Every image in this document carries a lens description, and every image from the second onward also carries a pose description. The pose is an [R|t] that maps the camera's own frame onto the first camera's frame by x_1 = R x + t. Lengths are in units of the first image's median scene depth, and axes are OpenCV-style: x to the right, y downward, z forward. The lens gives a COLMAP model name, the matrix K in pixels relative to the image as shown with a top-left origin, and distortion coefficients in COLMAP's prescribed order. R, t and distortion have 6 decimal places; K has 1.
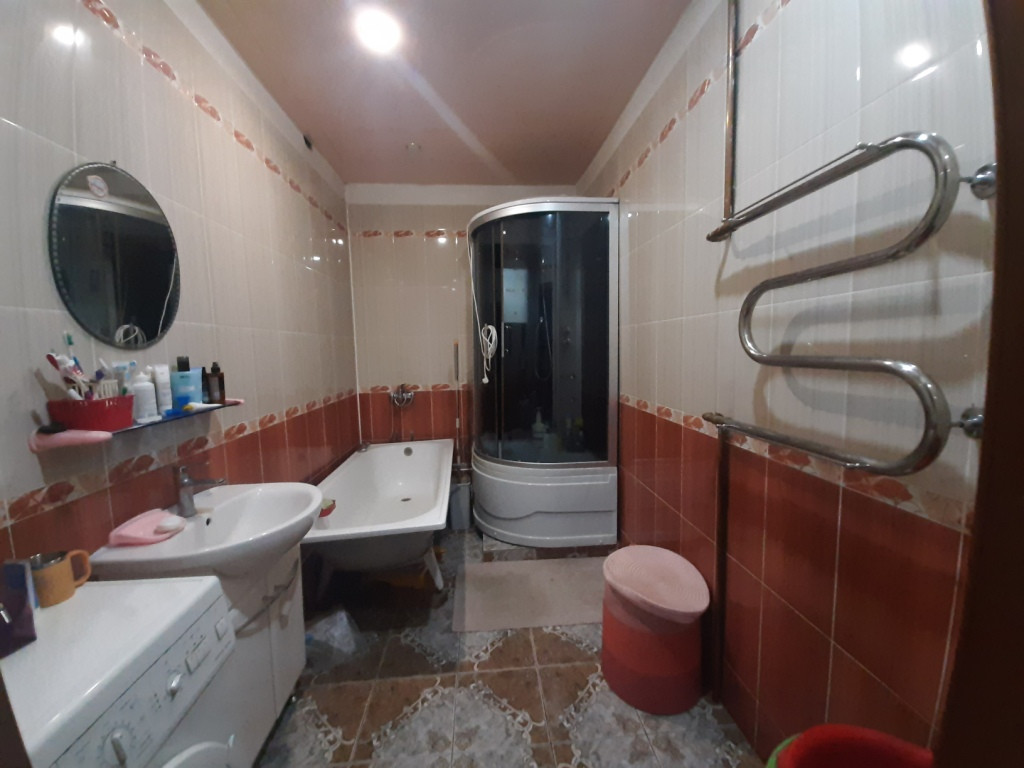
lens RADIAL K [[408.8, 0, 508.0], [0, 408.8, 385.7], [0, 0, 1]] dist [-0.012255, -0.000004]
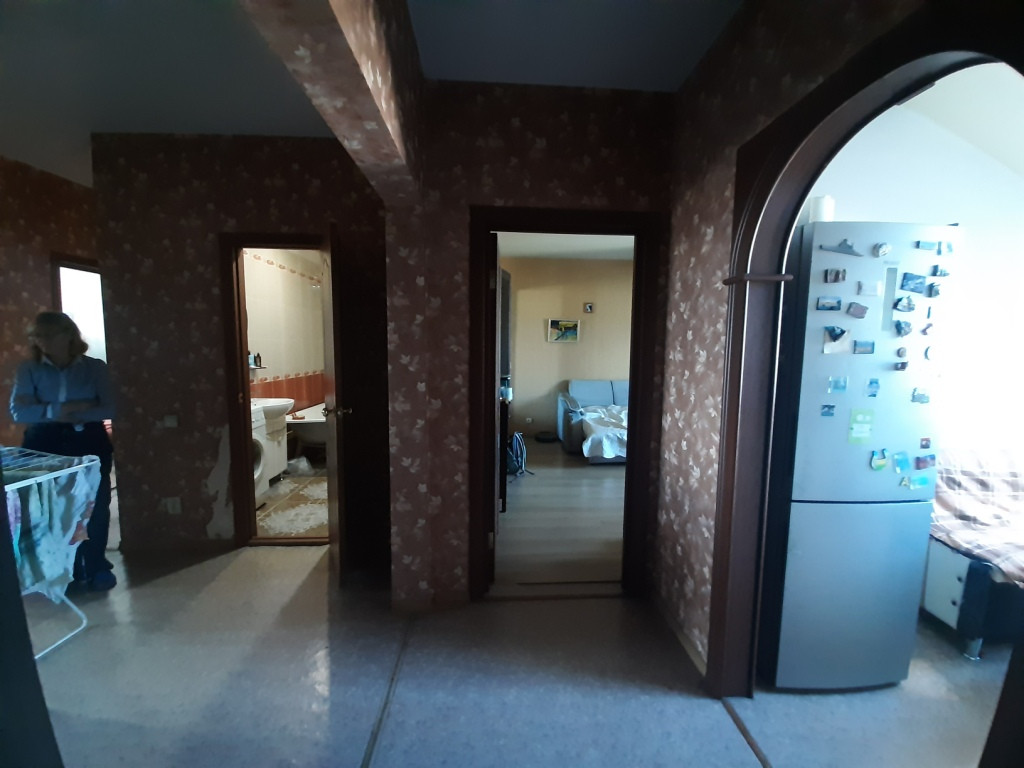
lens RADIAL K [[408.8, 0, 508.2], [0, 408.8, 385.5], [0, 0, 1]] dist [-0.012255, -0.000004]
pose [[0.999238, 0.031033, -0.023657, 1.035993], [-0.031059, 0.999517, -0.000738, 0.113882], [0.023622, 0.001472, 0.999720, -1.698432]]
